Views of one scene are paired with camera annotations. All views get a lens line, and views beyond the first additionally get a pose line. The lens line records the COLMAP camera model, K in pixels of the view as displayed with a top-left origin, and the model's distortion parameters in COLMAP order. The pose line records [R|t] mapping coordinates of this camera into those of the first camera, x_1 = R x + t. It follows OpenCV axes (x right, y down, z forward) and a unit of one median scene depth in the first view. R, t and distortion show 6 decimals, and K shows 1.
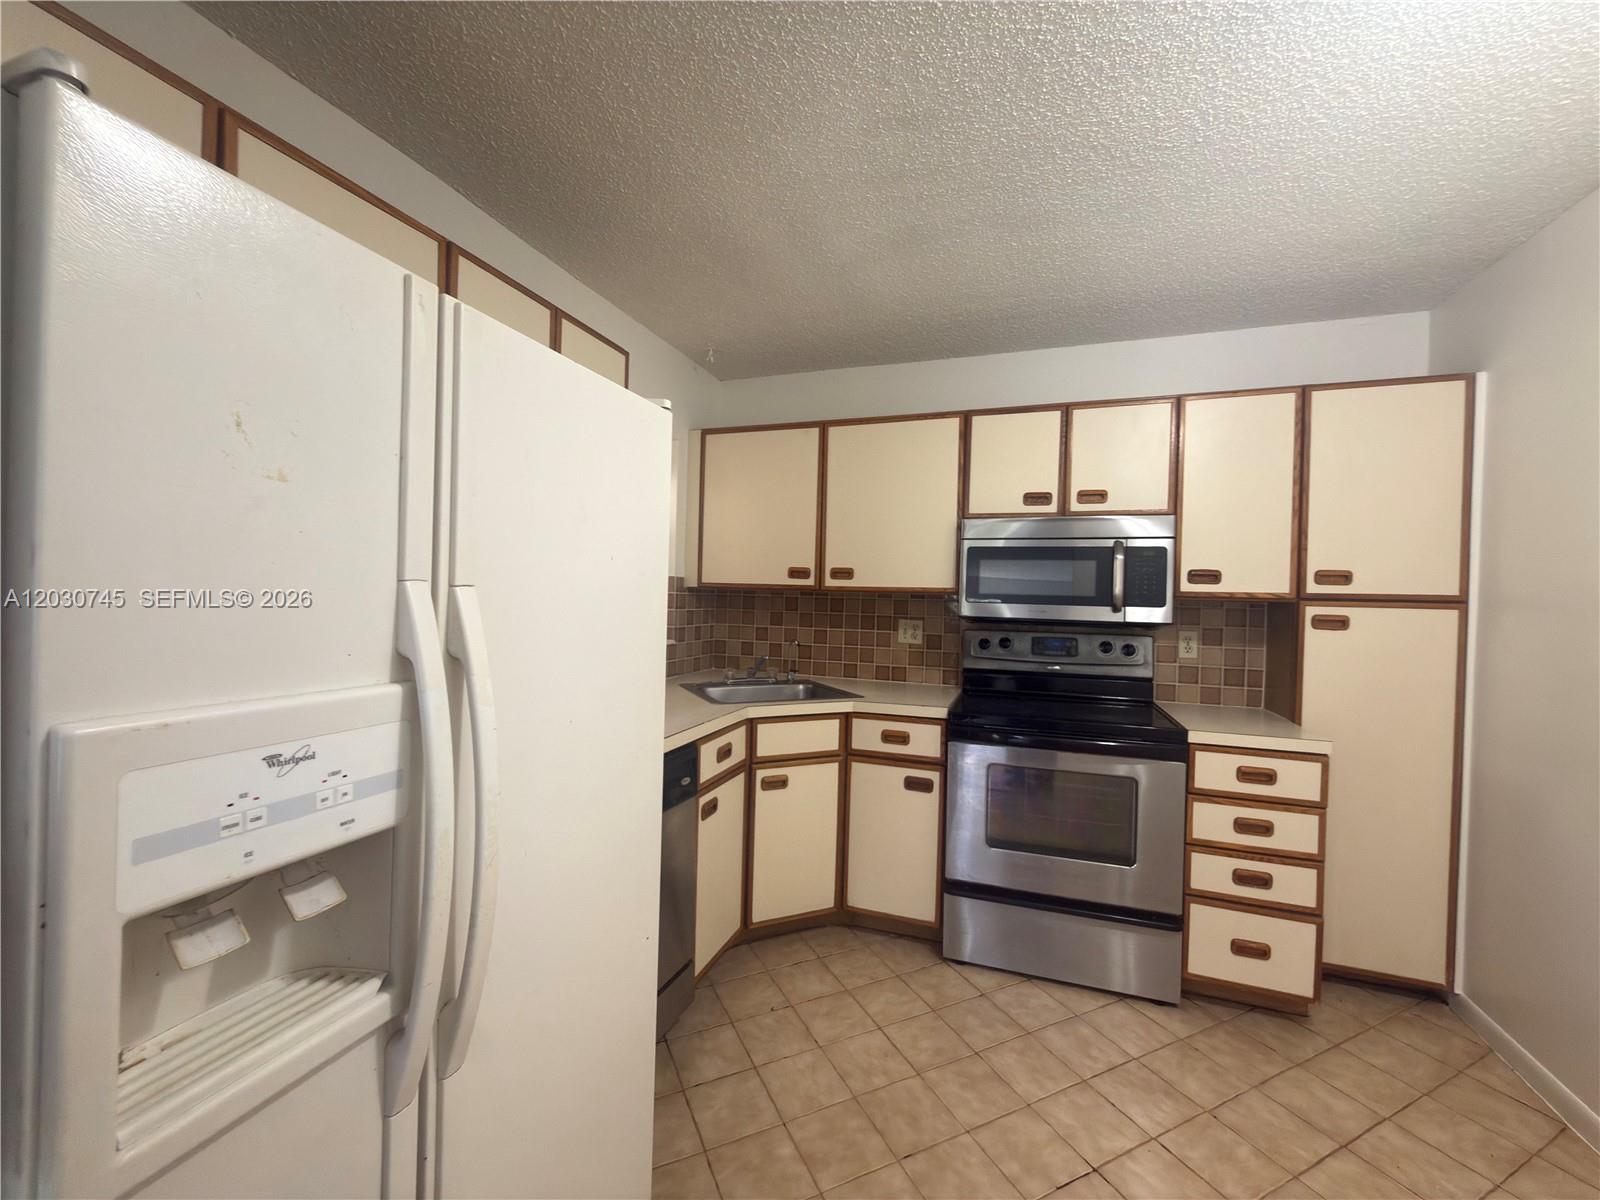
lens RADIAL K [[642.5, 0, 800.0], [0, 642.5, 600.0], [0, 0, 1]] dist [-0.000146, -0.000097]
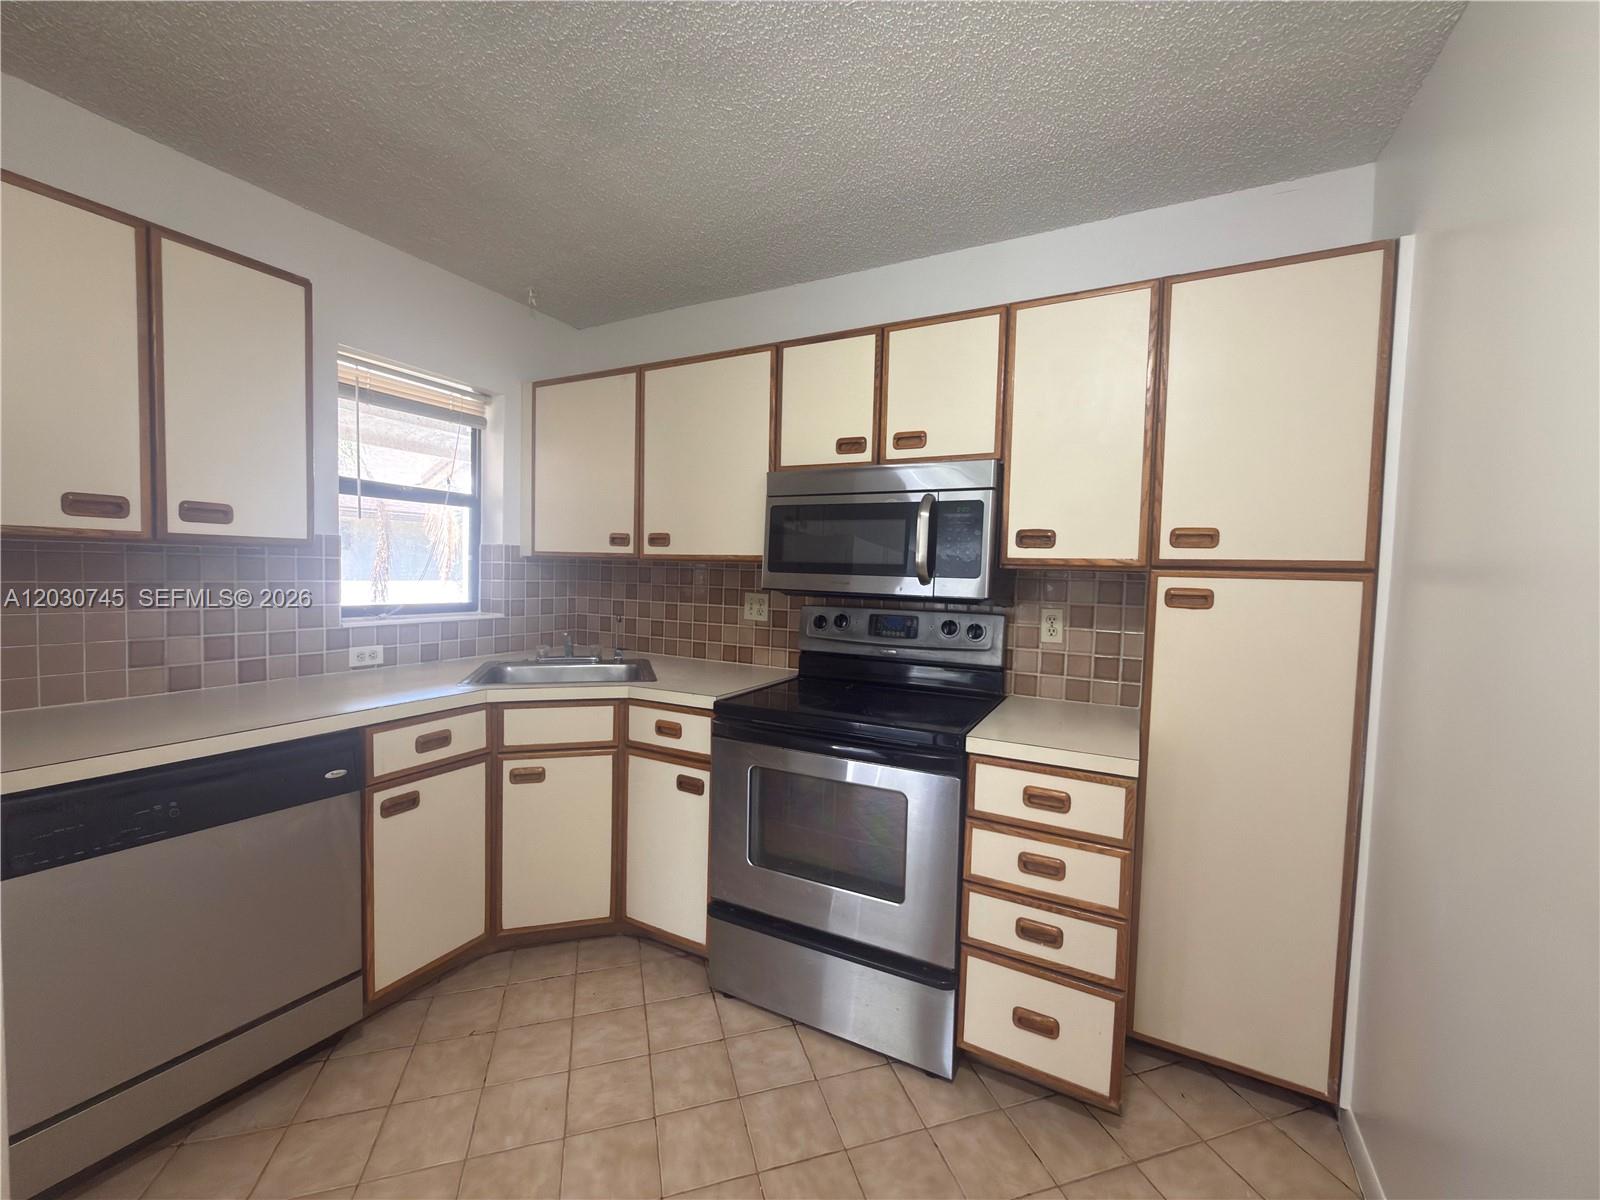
lens RADIAL K [[641.0, 0, 800.0], [0, 641.0, 600.0], [0, 0, 1]] dist [0.001057, 0.000254]
pose [[0.989789, 0.007479, -0.142346, 0.455766], [-0.002130, 0.999287, 0.037695, 0.009037], [0.142527, -0.037006, 0.989099, 0.190046]]
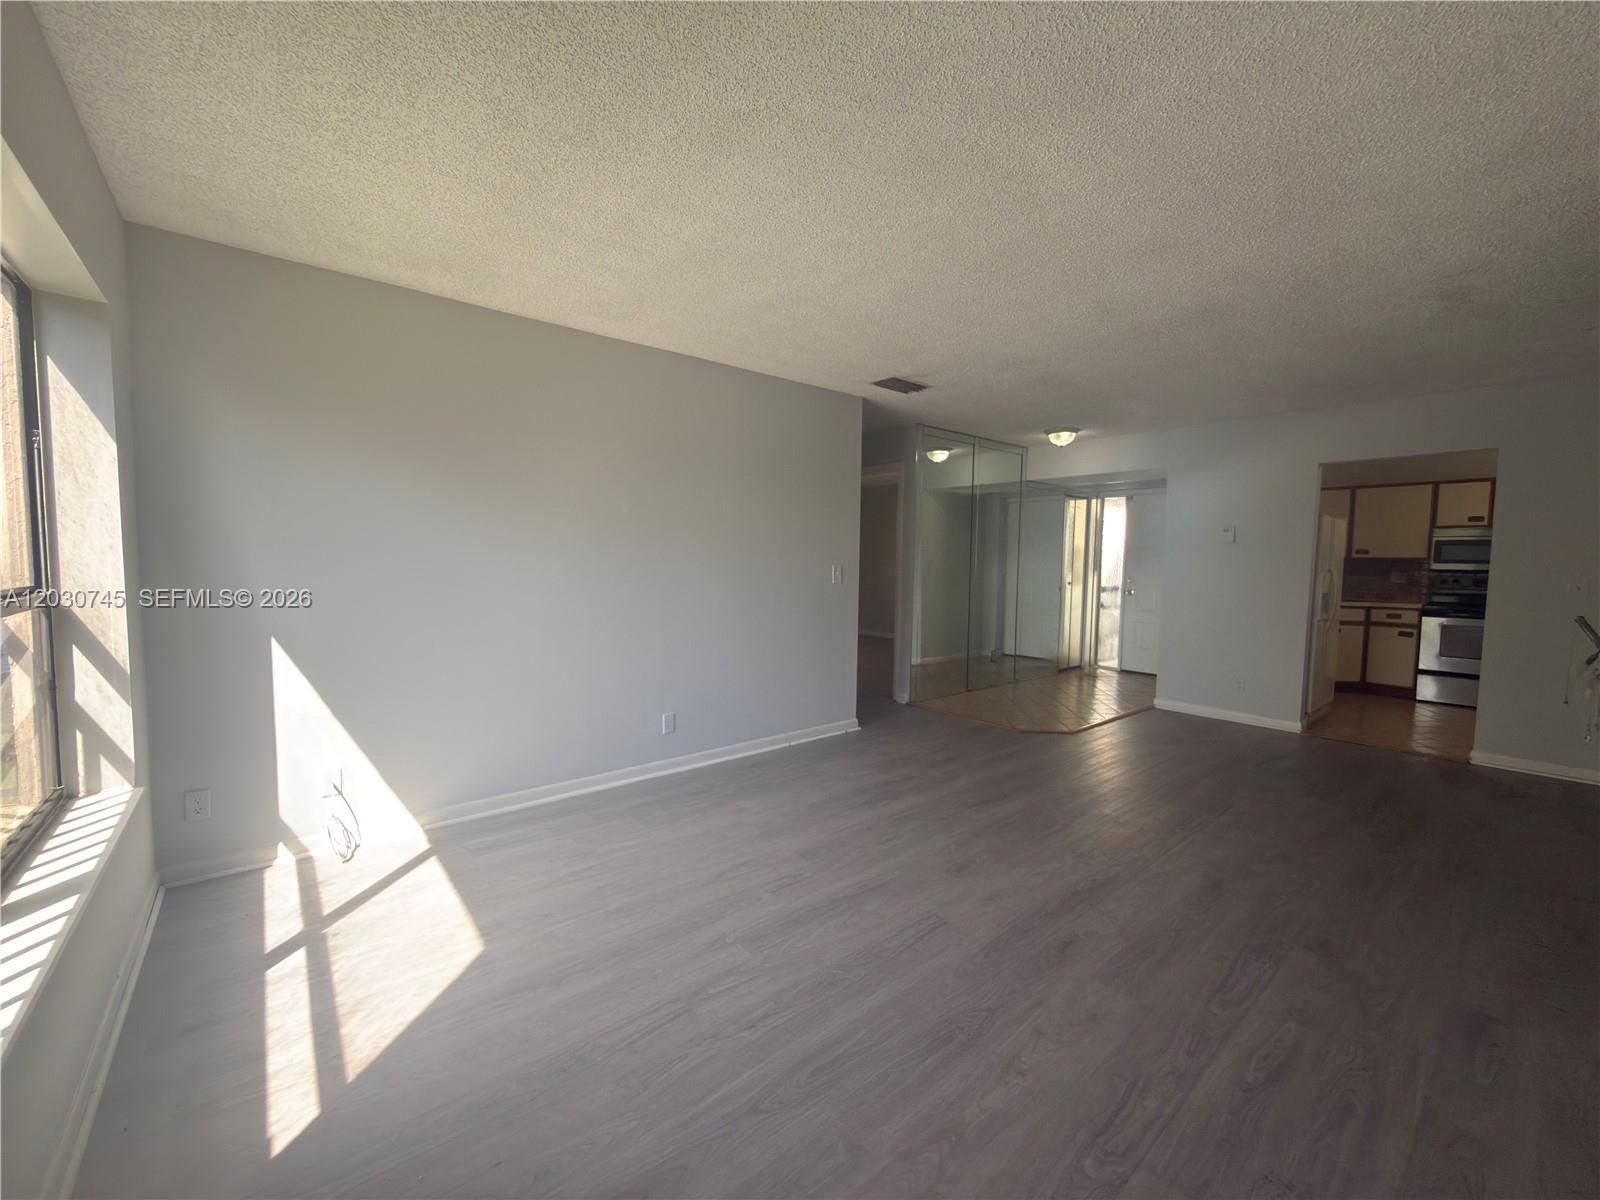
lens RADIAL K [[641.0, 0, 800.0], [0, 641.0, 600.0], [0, 0, 1]] dist [0.001057, 0.000254]
pose [[0.866759, 0.016211, -0.498463, -0.650923], [0.007396, 0.998944, 0.045349, 0.015705], [0.498672, -0.042993, 0.865724, -2.473980]]
